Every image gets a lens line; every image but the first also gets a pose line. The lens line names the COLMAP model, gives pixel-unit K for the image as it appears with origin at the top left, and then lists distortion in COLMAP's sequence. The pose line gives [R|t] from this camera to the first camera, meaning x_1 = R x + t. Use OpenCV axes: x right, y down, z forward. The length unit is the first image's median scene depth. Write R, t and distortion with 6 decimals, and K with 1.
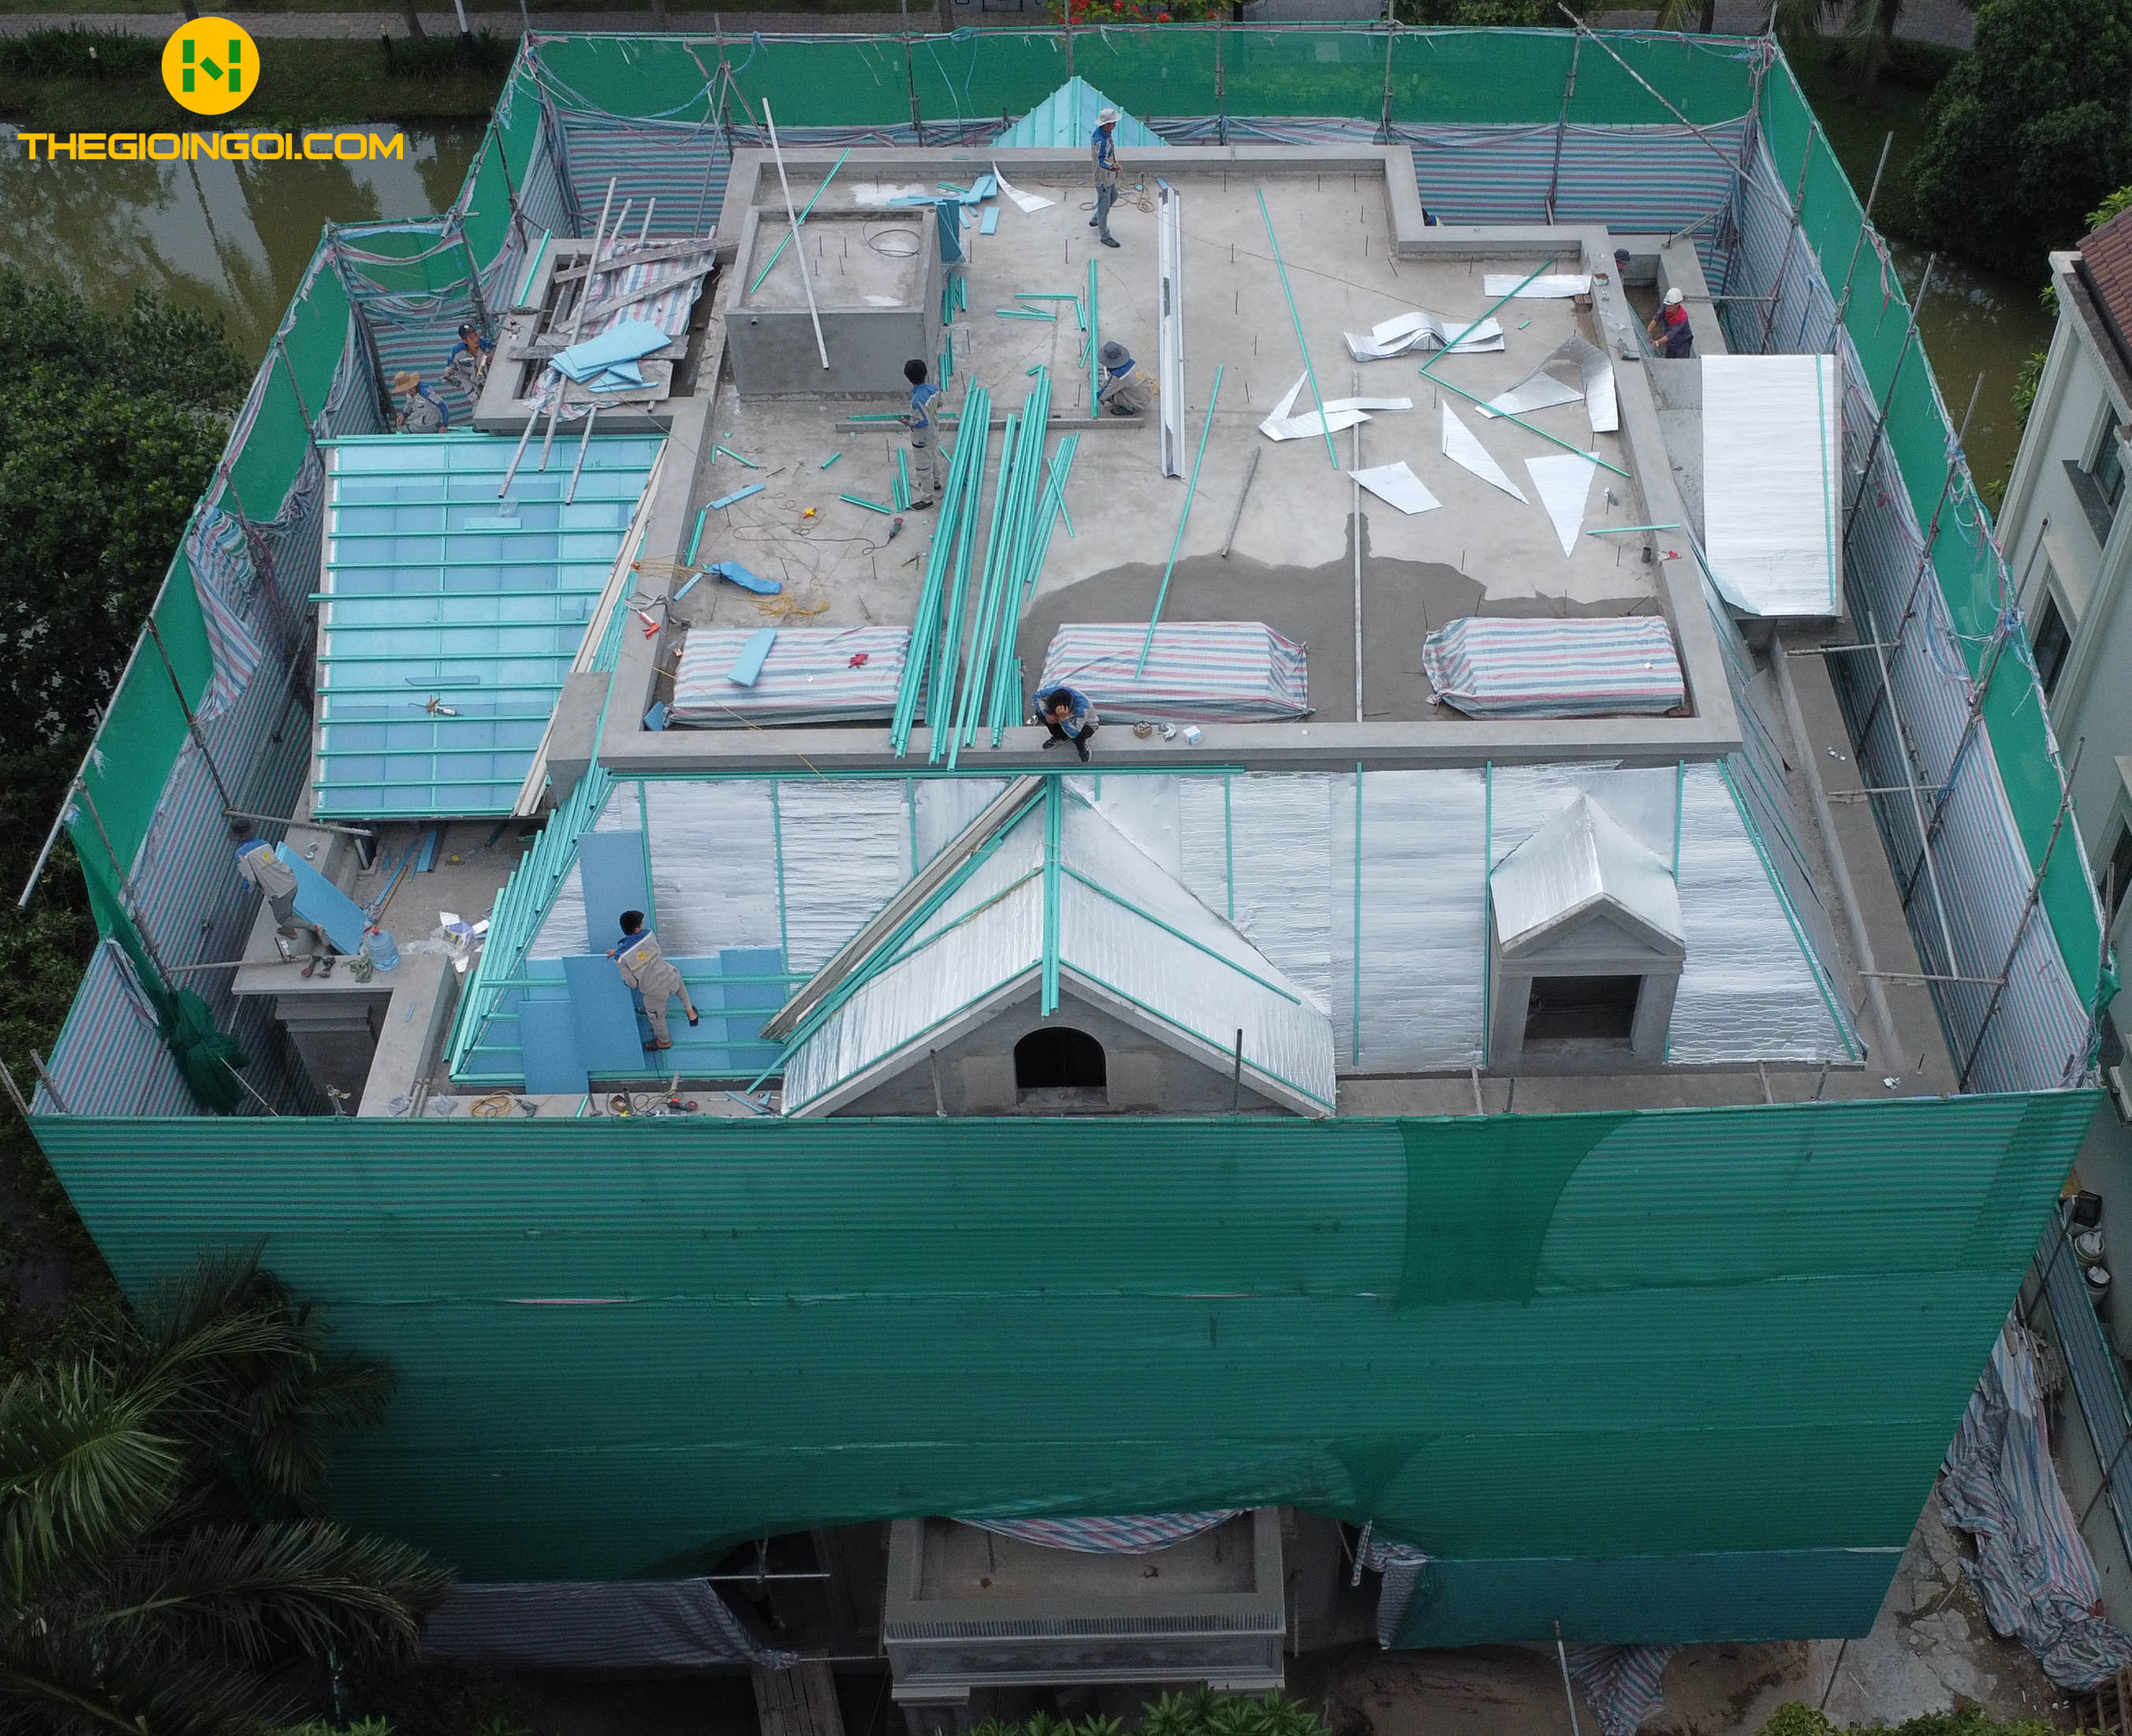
lens RADIAL K [[2394.2, 0, 1241.7], [0, 2394.2, 904.3], [0, 0, 1]] dist [-0.006173, 0.000000]
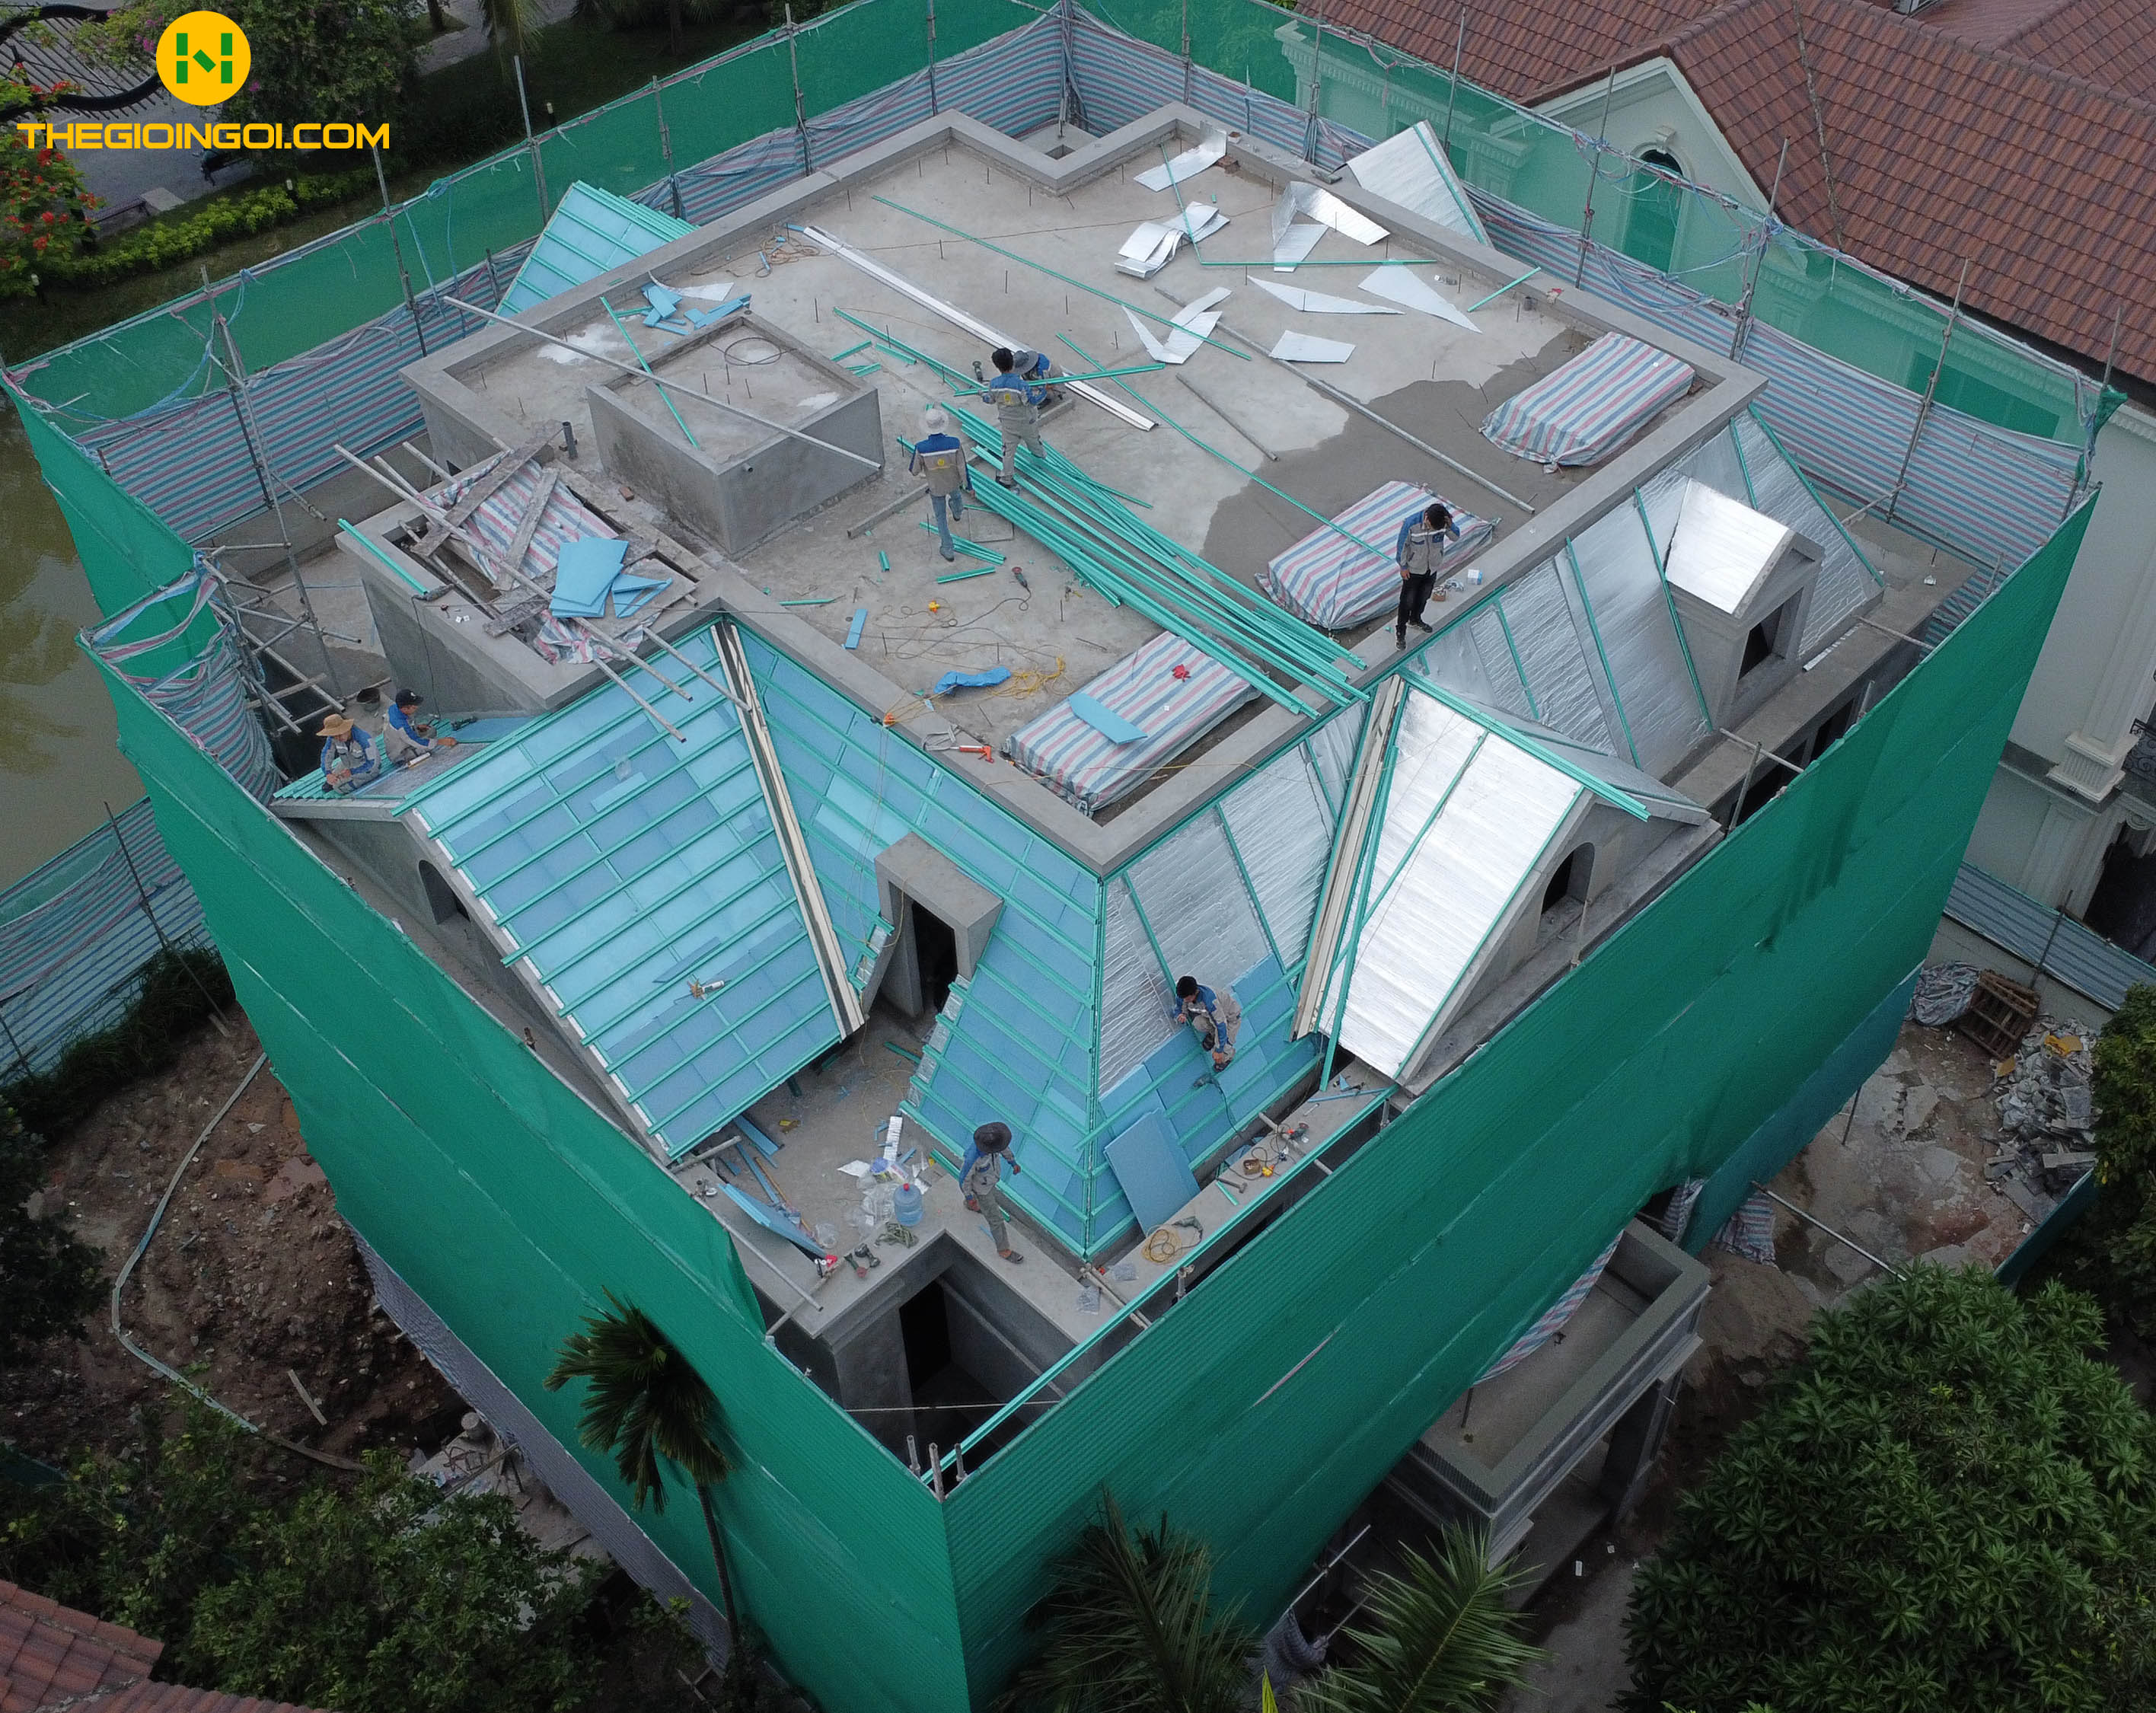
lens RADIAL K [[2303.6, 0, 1171.9], [0, 2303.6, 861.2], [0, 0, 1]] dist [0.006205, 0.000000]
pose [[0.714679, -0.507407, 0.481427, -0.604256], [0.506467, 0.850125, 0.144149, -0.158865], [-0.482416, 0.140806, 0.864551, 0.154034]]
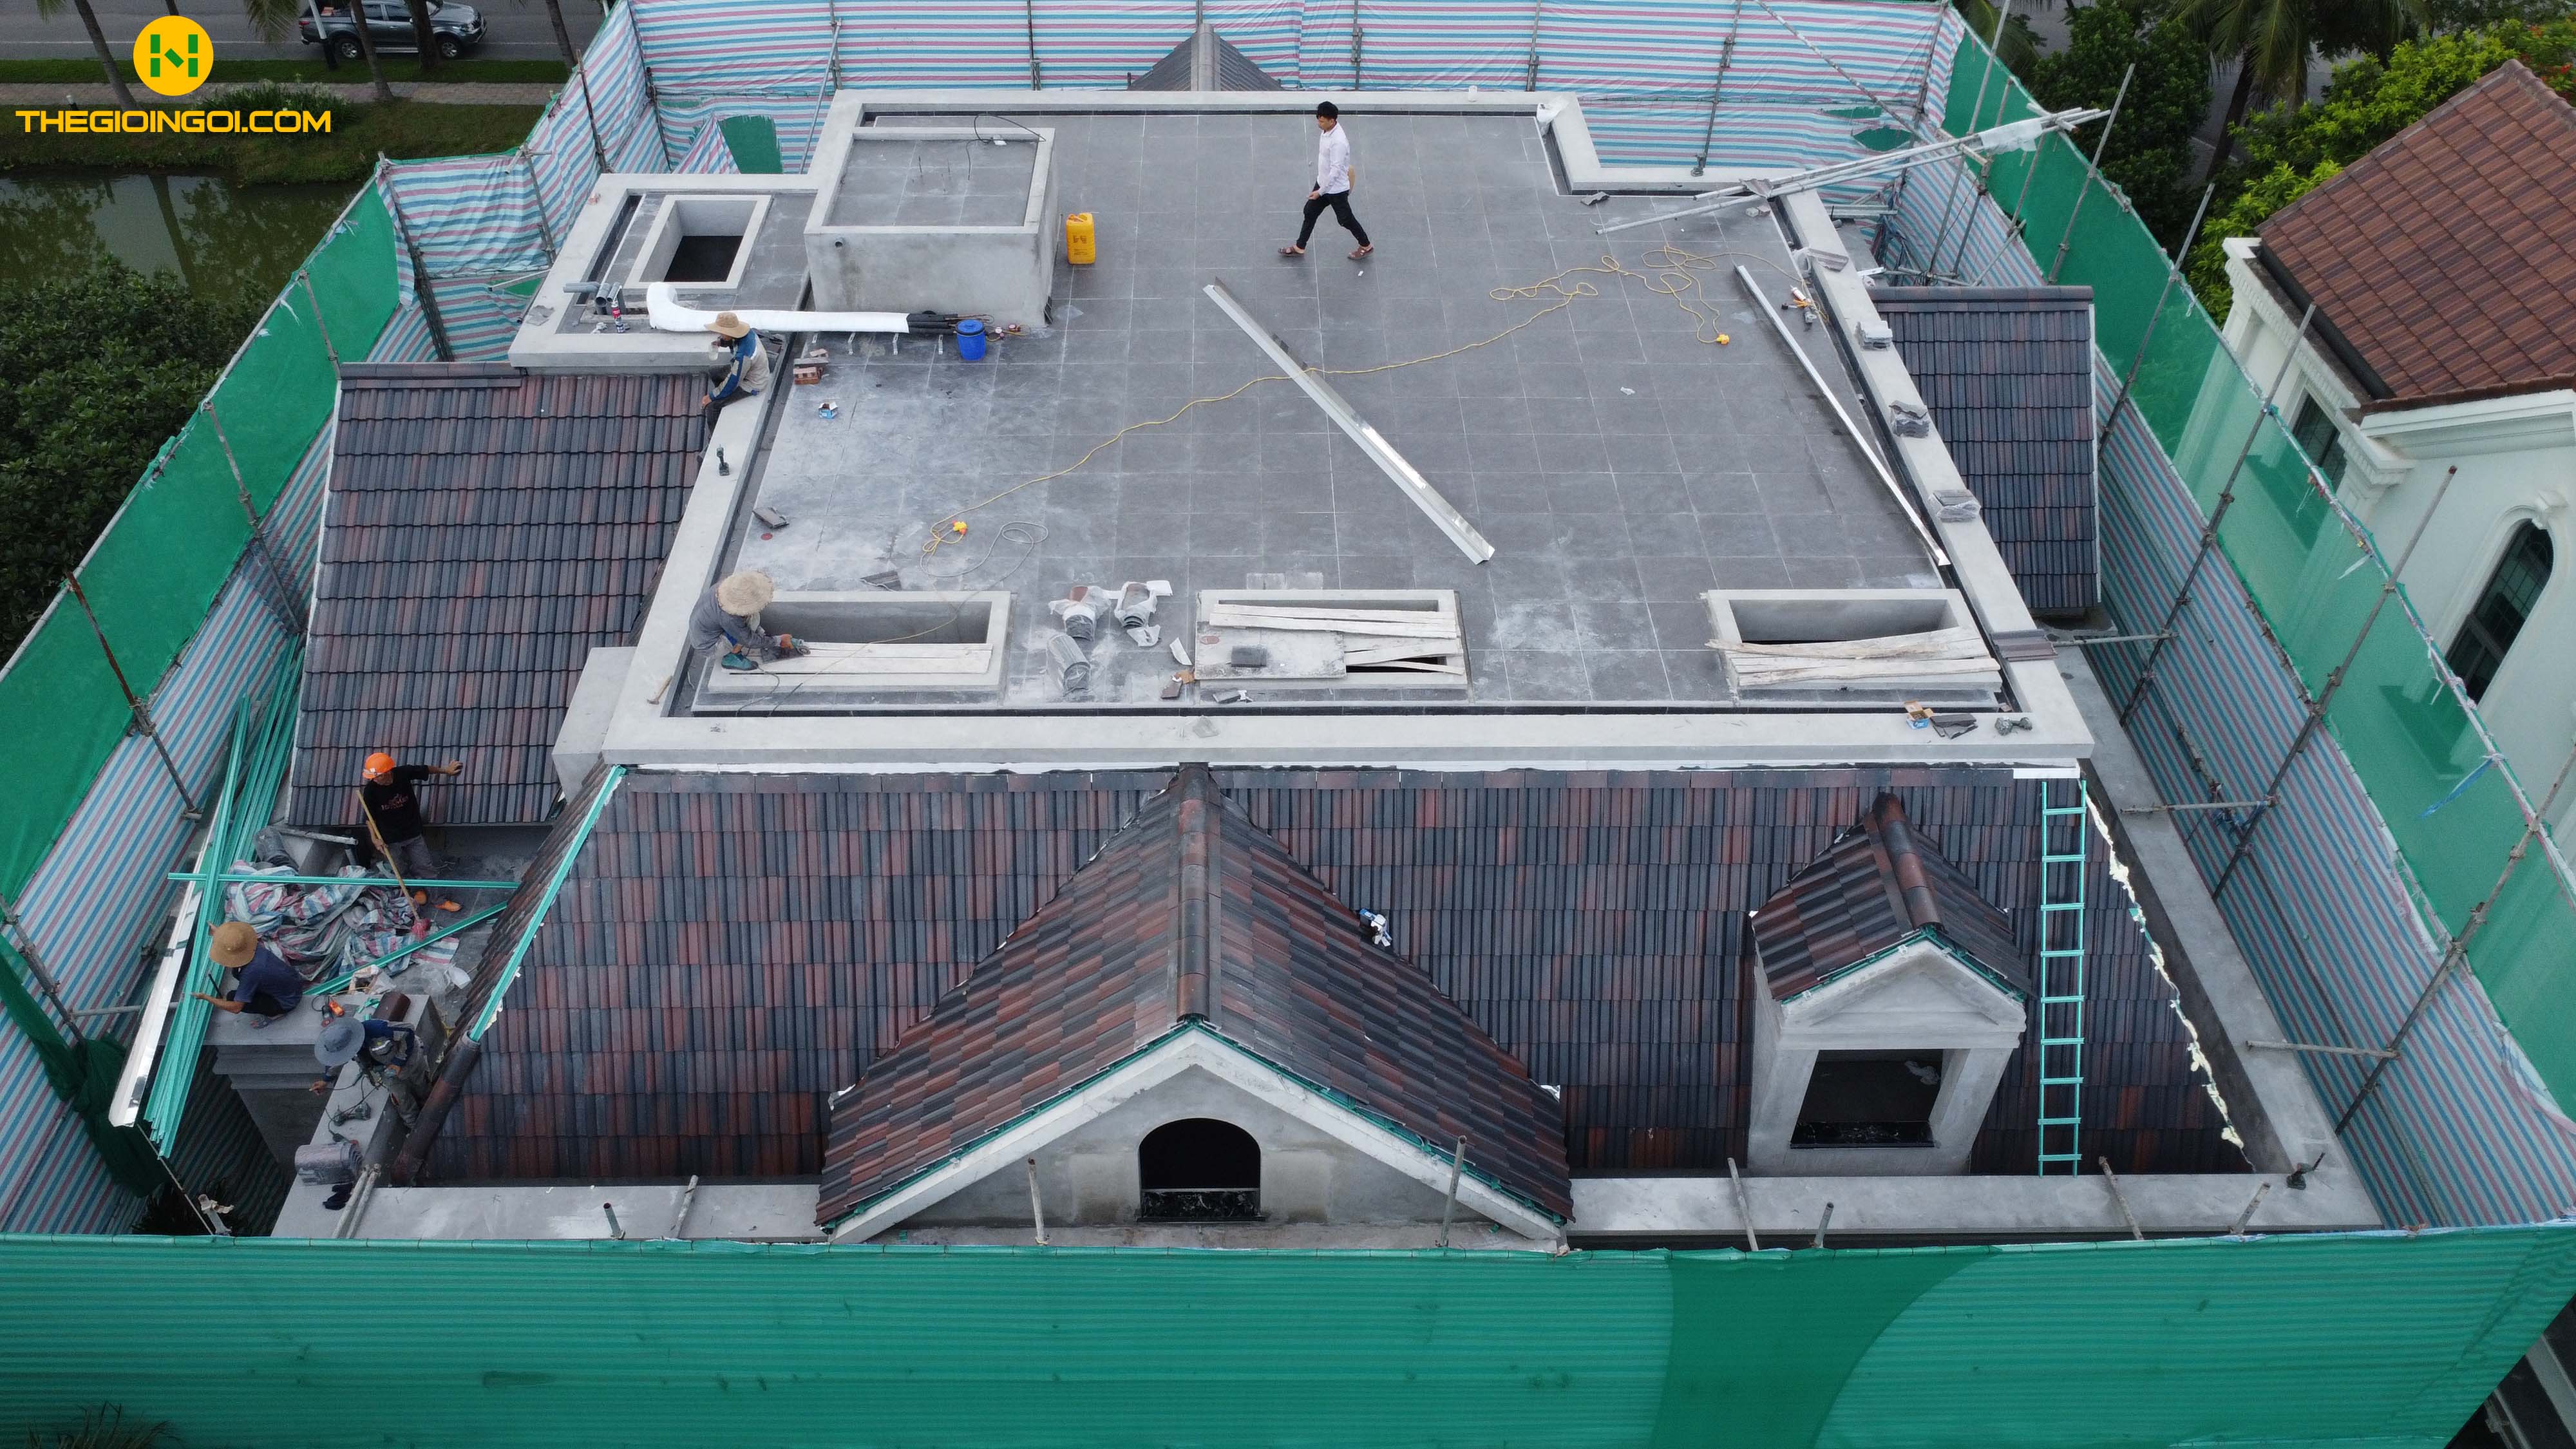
lens RADIAL K [[1938.4, 0, 1265.2], [0, 1938.4, 739.4], [0, 0, 1]] dist [0.006614, -0.008940]
pose [[0.999862, 0.008781, -0.014121, -0.041334], [-0.009825, 0.997089, -0.075614, -0.017332], [0.013416, 0.075742, 0.997037, 0.330500]]
